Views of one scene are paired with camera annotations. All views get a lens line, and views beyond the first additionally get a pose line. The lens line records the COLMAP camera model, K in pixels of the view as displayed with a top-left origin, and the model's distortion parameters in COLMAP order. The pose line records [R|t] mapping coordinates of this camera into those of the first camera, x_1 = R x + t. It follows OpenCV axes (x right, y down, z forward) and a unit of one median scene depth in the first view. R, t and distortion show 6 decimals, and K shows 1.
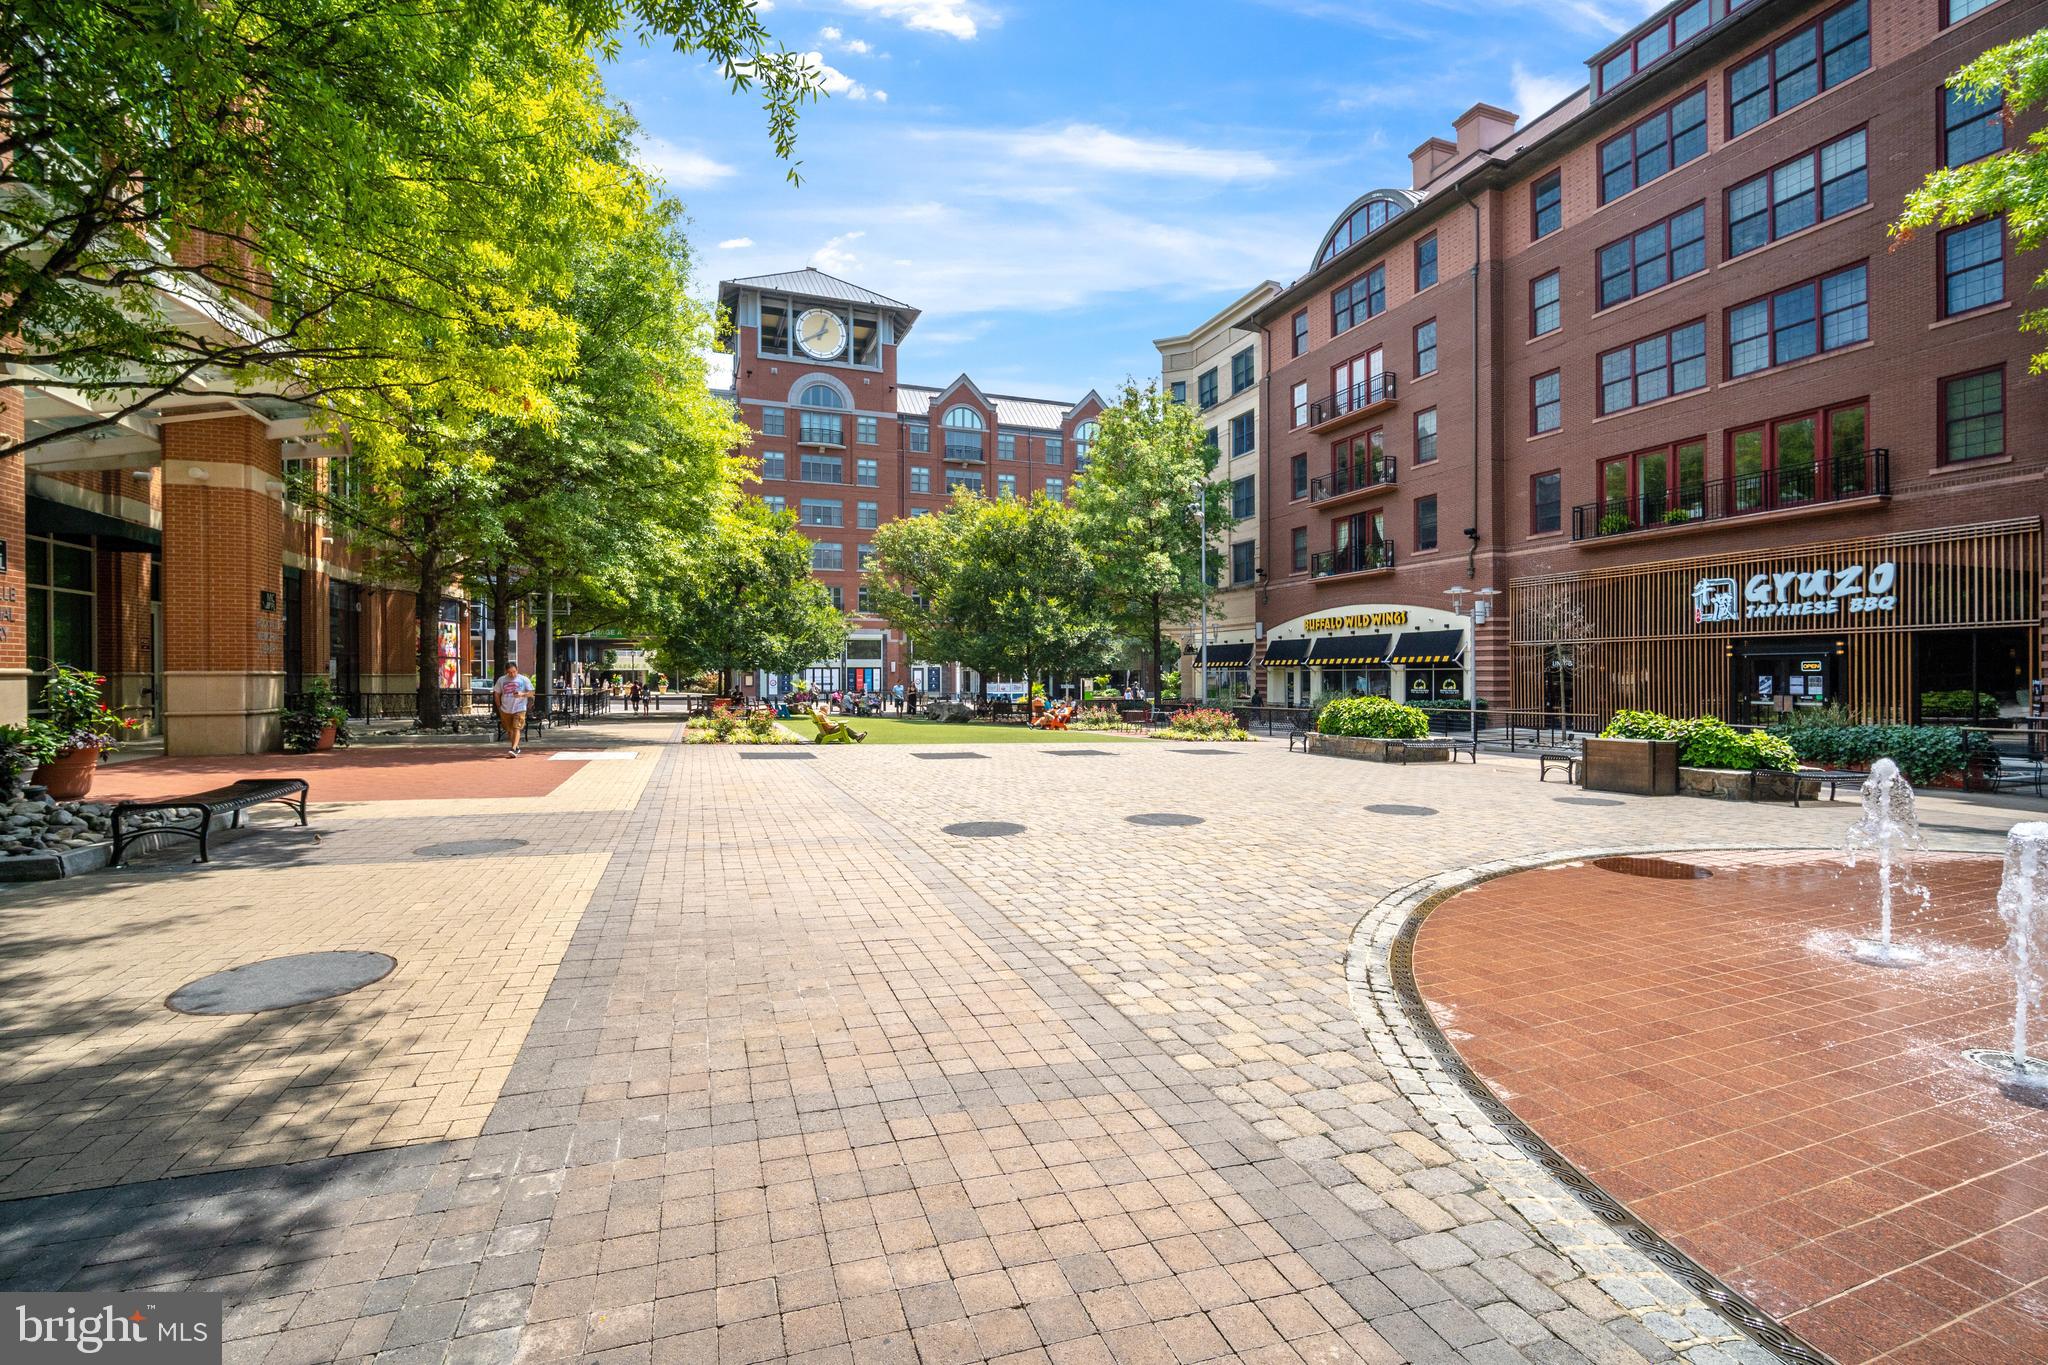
lens RADIAL K [[874.6, 0, 1044.0], [0, 874.6, 684.1], [0, 0, 1]] dist [-0.008336, 0.002768]
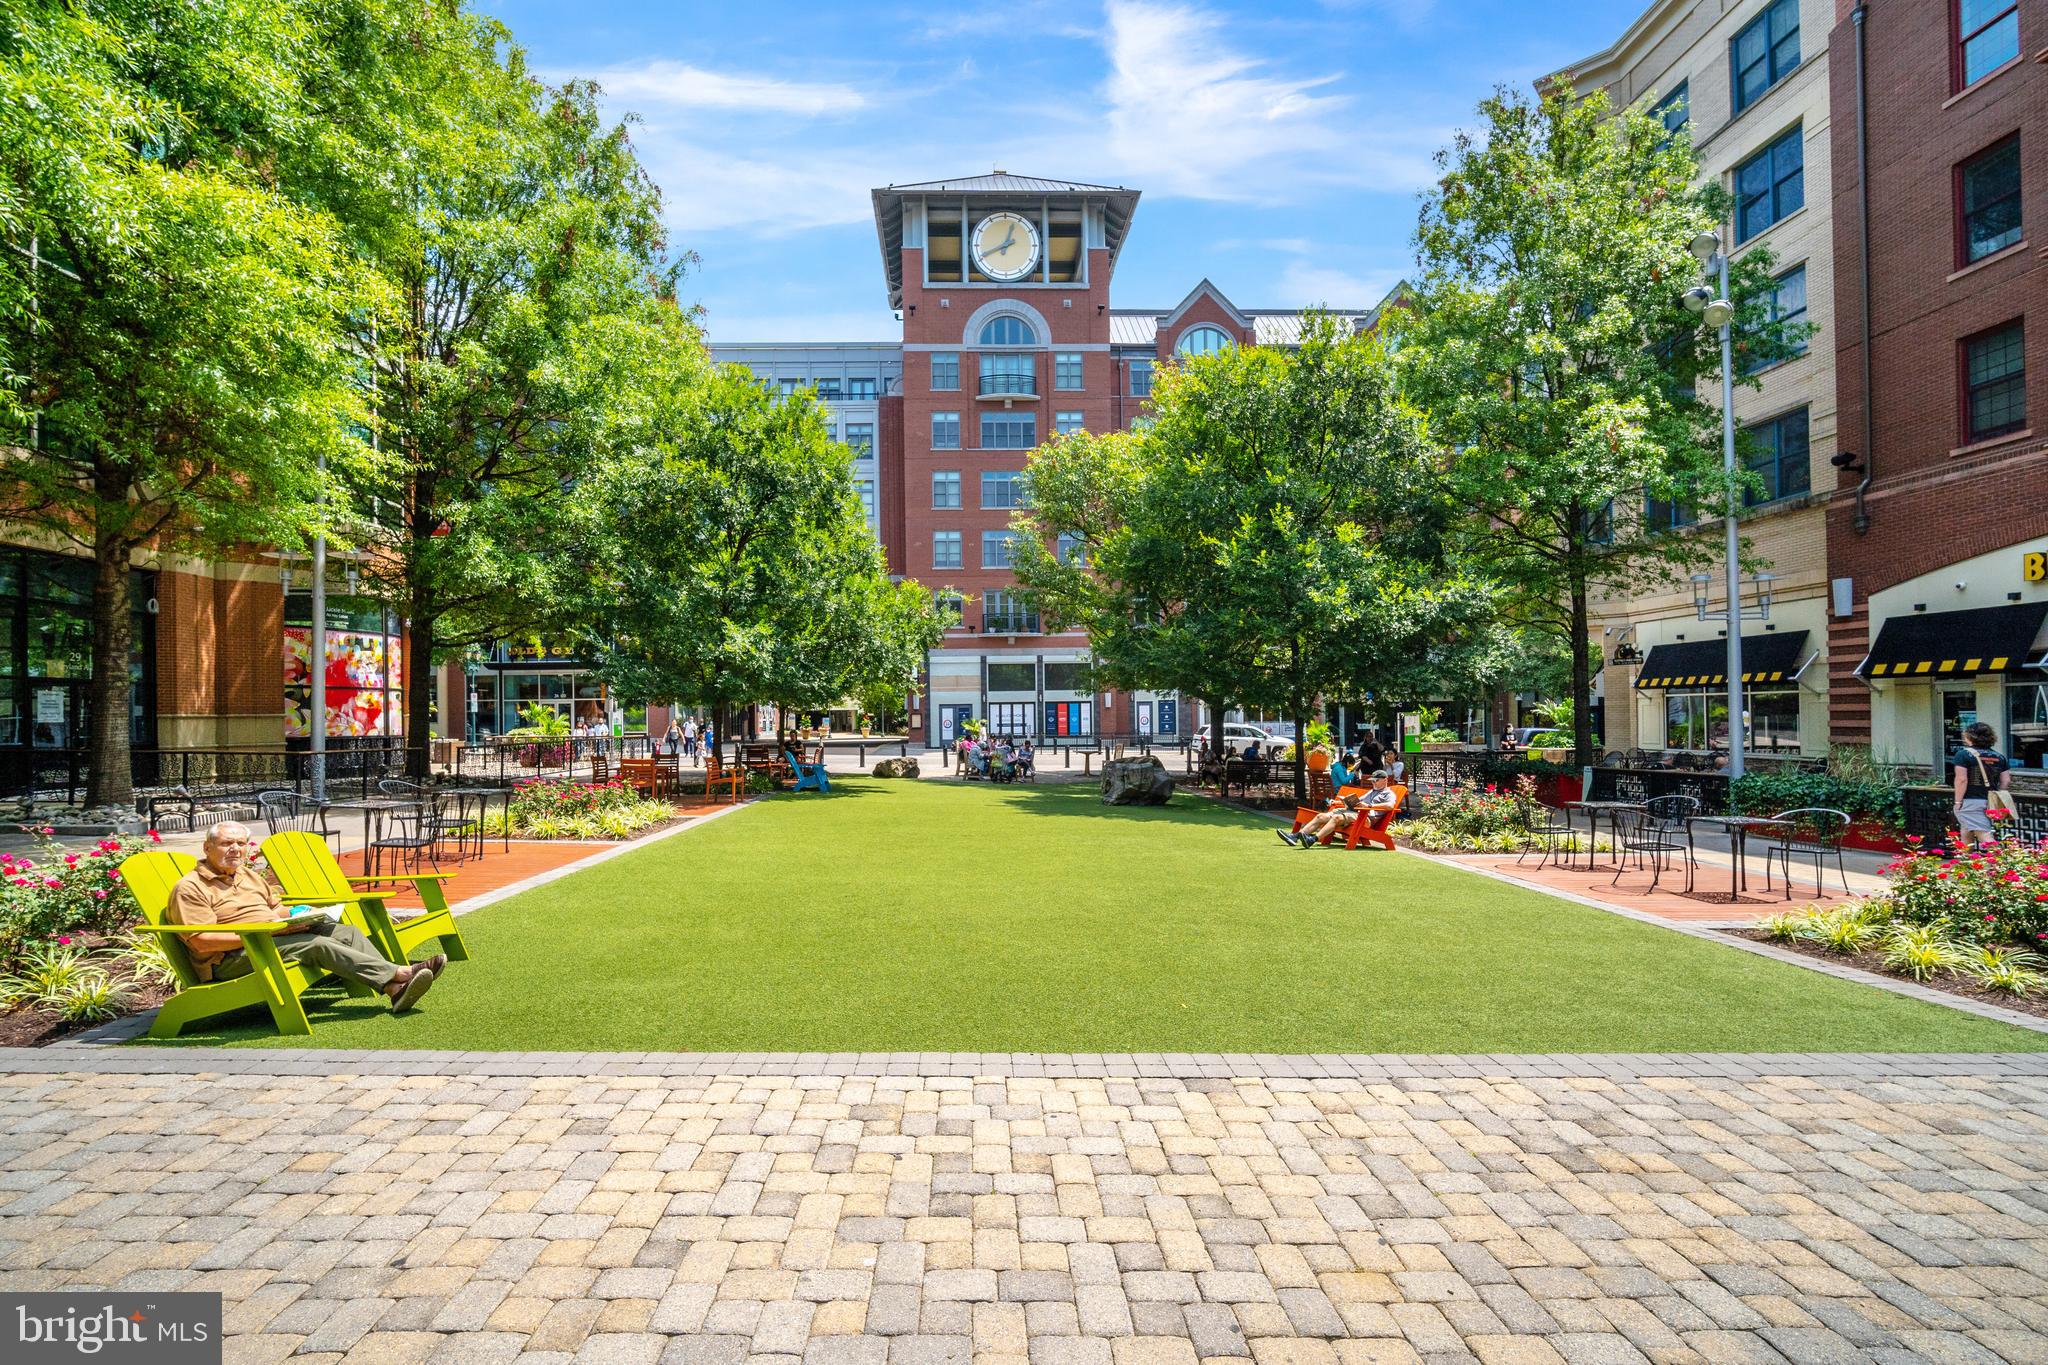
lens RADIAL K [[908.9, 0, 1053.2], [0, 908.9, 707.6], [0, 0, 1]] dist [-0.009773, 0.002656]
pose [[0.956177, -0.012063, -0.292540, 0.000658], [0.007036, 0.999809, -0.018230, -0.001084], [0.292704, 0.015373, 0.956080, 0.525463]]
